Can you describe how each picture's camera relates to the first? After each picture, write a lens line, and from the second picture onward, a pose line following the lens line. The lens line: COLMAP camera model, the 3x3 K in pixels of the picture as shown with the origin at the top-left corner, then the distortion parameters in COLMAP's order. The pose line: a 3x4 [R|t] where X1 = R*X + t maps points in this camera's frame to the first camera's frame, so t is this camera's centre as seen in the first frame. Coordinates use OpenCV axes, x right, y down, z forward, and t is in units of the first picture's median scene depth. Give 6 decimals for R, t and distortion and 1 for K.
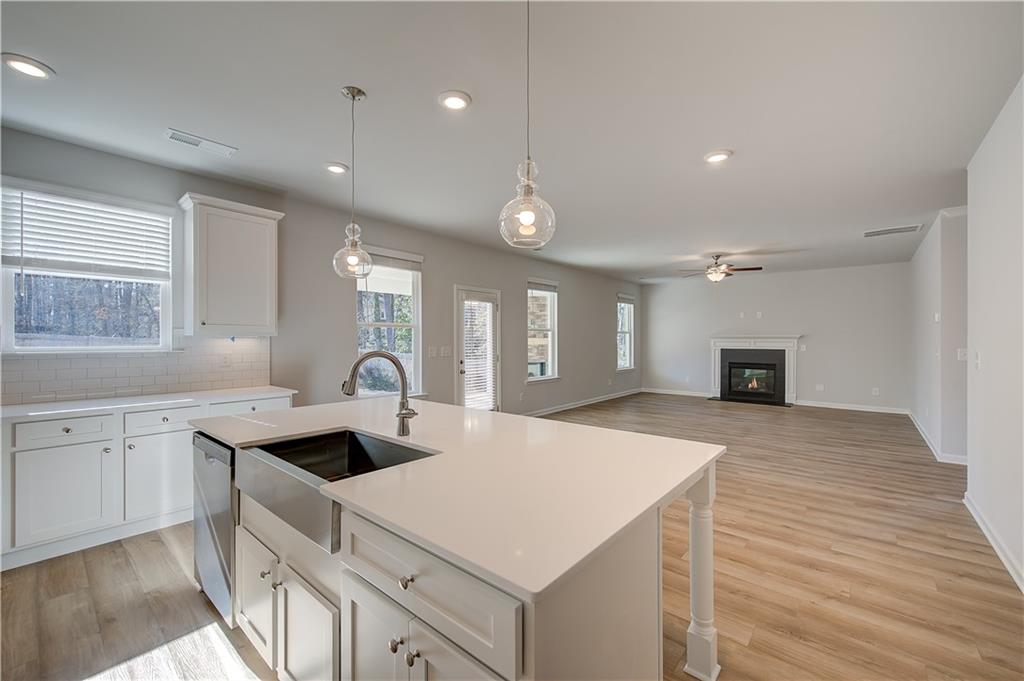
lens RADIAL K [[420.9, 0, 509.5], [0, 420.9, 340.9], [0, 0, 1]] dist [0.006917, -0.001216]
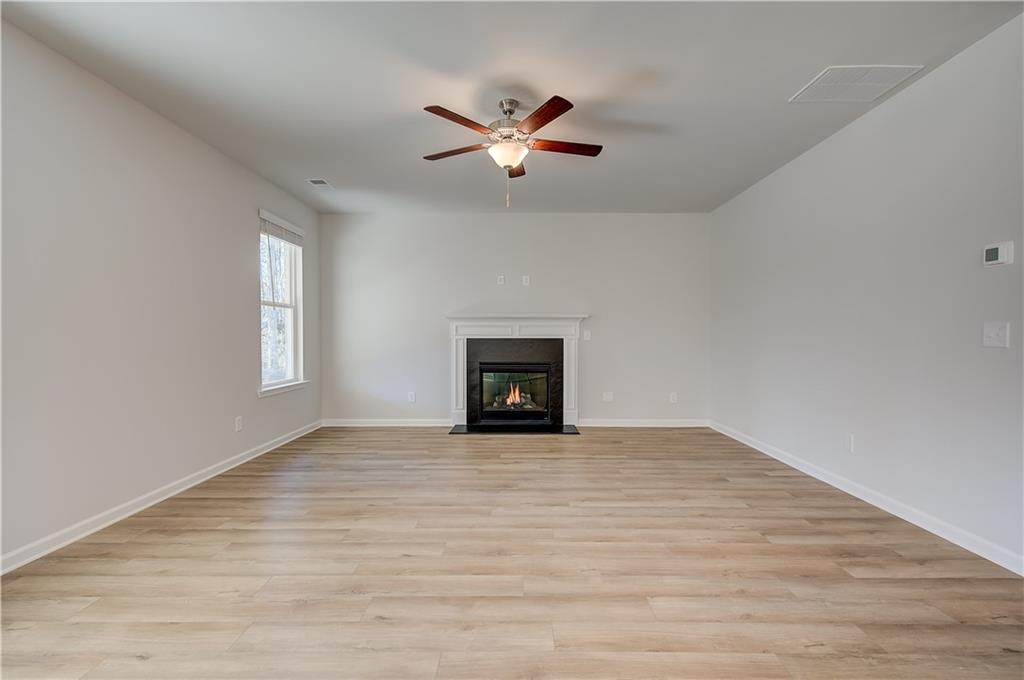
lens RADIAL K [[470.5, 0, 522.3], [0, 470.5, 345.7], [0, 0, 1]] dist [0.000889, -0.001106]
pose [[0.760488, -0.016842, 0.649133, 0.151256], [0.005824, 0.999800, 0.019117, 0.016193], [-0.649326, -0.010758, 0.760434, 0.476889]]
